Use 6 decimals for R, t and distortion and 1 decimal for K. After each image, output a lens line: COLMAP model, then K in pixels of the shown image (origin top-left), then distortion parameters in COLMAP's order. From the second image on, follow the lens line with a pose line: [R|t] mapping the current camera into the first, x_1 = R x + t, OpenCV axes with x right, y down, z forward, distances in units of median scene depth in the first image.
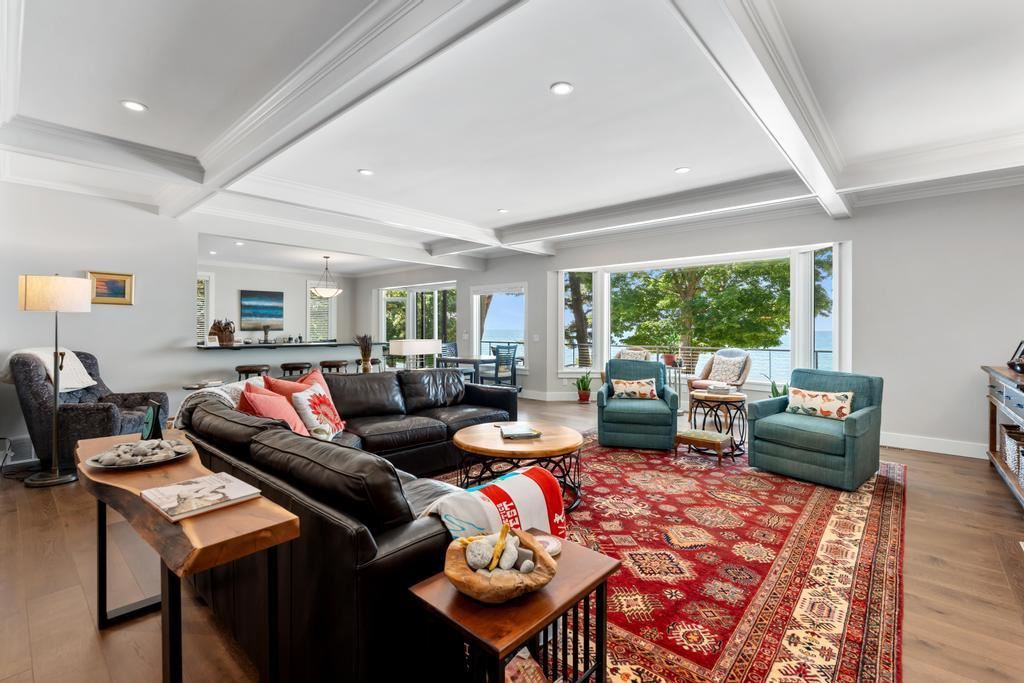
lens RADIAL K [[458.7, 0, 505.1], [0, 458.7, 332.5], [0, 0, 1]] dist [-0.003634, -0.000032]
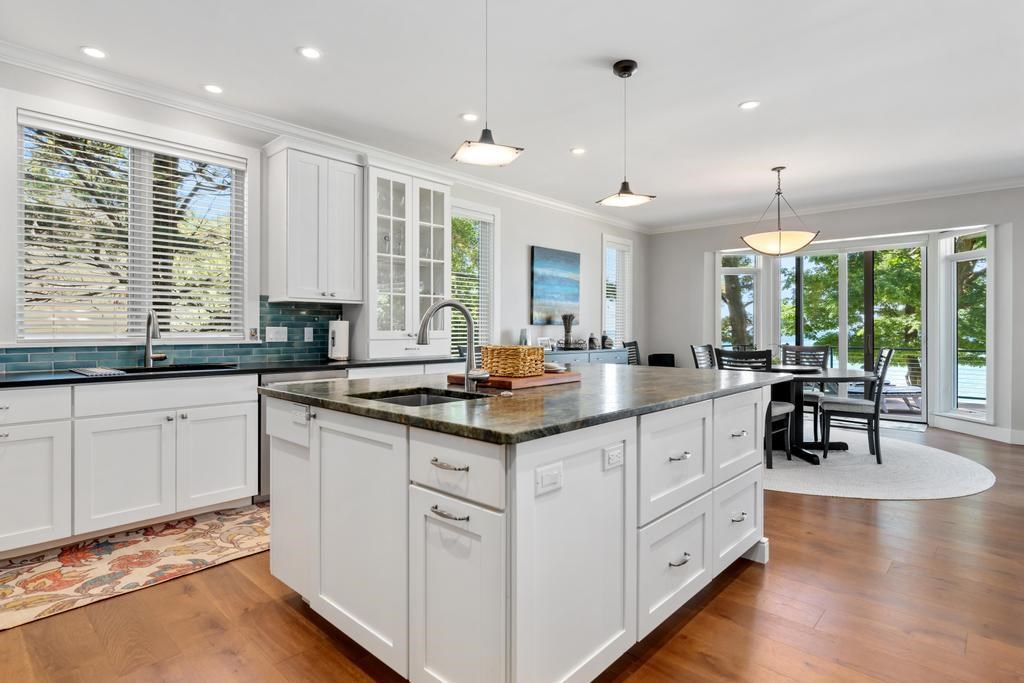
lens RADIAL K [[532.9, 0, 508.6], [0, 532.9, 329.4], [0, 0, 1]] dist [-0.000263, -0.002568]
pose [[0.999732, 0.002796, -0.022977, -1.561718], [-0.002986, 0.999962, -0.008241, 0.018896], [0.022953, 0.008308, 0.999702, 1.060107]]
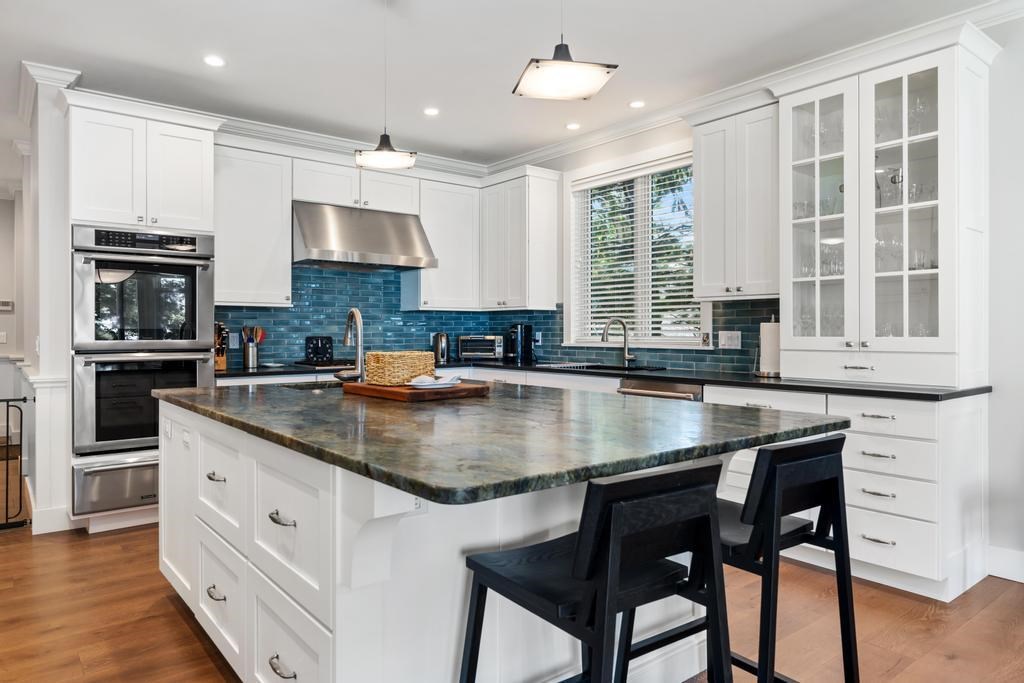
lens RADIAL K [[650.5, 0, 511.3], [0, 650.5, 334.8], [0, 0, 1]] dist [-0.002598, -0.002546]
pose [[-0.159023, 0.002233, -0.987272, -0.913844], [-0.013704, 0.999896, 0.004469, 0.012753], [0.987180, 0.014241, -0.158976, 1.908330]]
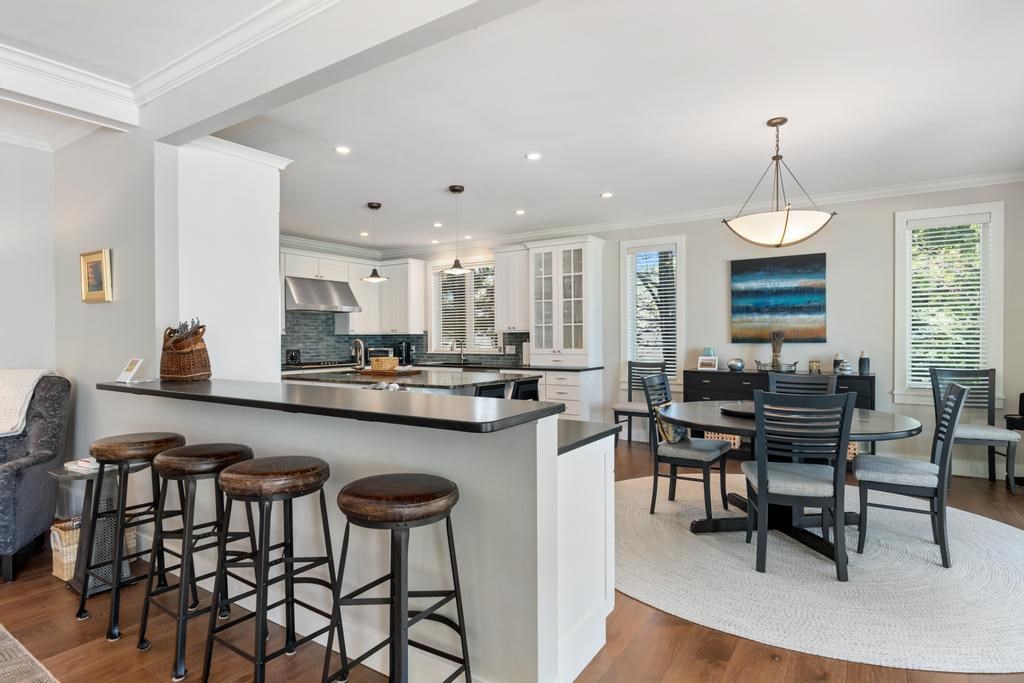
lens RADIAL K [[532.9, 0, 512.3], [0, 532.9, 340.2], [0, 0, 1]] dist [-0.000263, -0.002568]
pose [[0.155511, 0.000490, -0.987834, -0.115799], [-0.006873, 0.999976, -0.000586, -0.012421], [0.987810, 0.006880, 0.155511, 1.798974]]
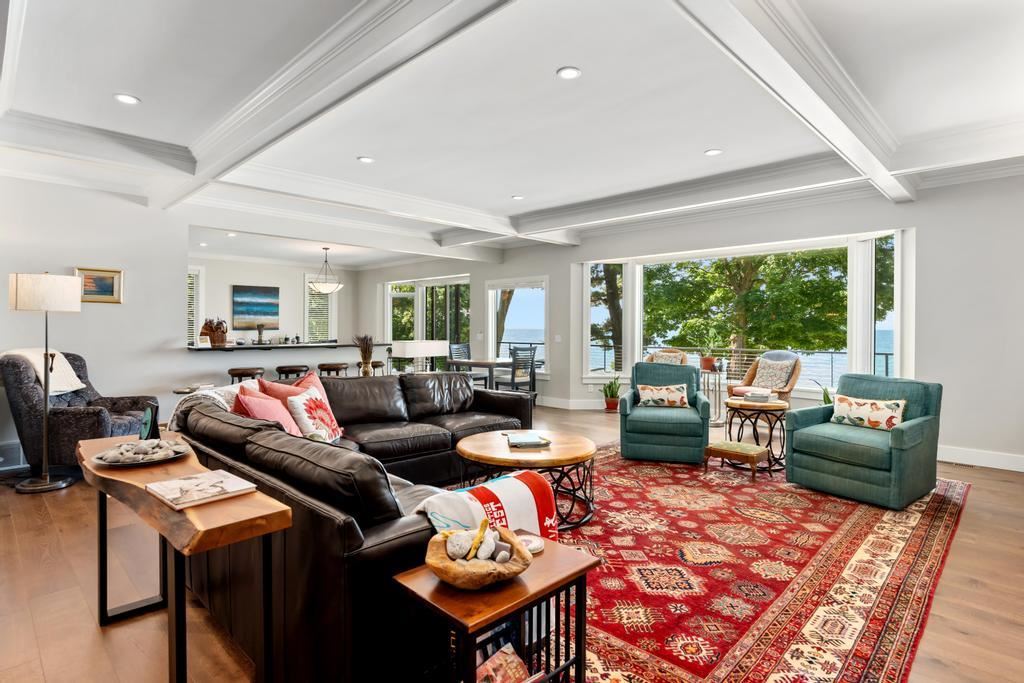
lens RADIAL K [[532.9, 0, 507.3], [0, 532.9, 332.5], [0, 0, 1]] dist [-0.000263, -0.002568]
pose [[0.998917, 0.000122, -0.046517, 0.035359], [-0.000044, 0.999999, 0.001686, -0.002877], [0.046517, -0.001682, 0.998916, -0.069335]]
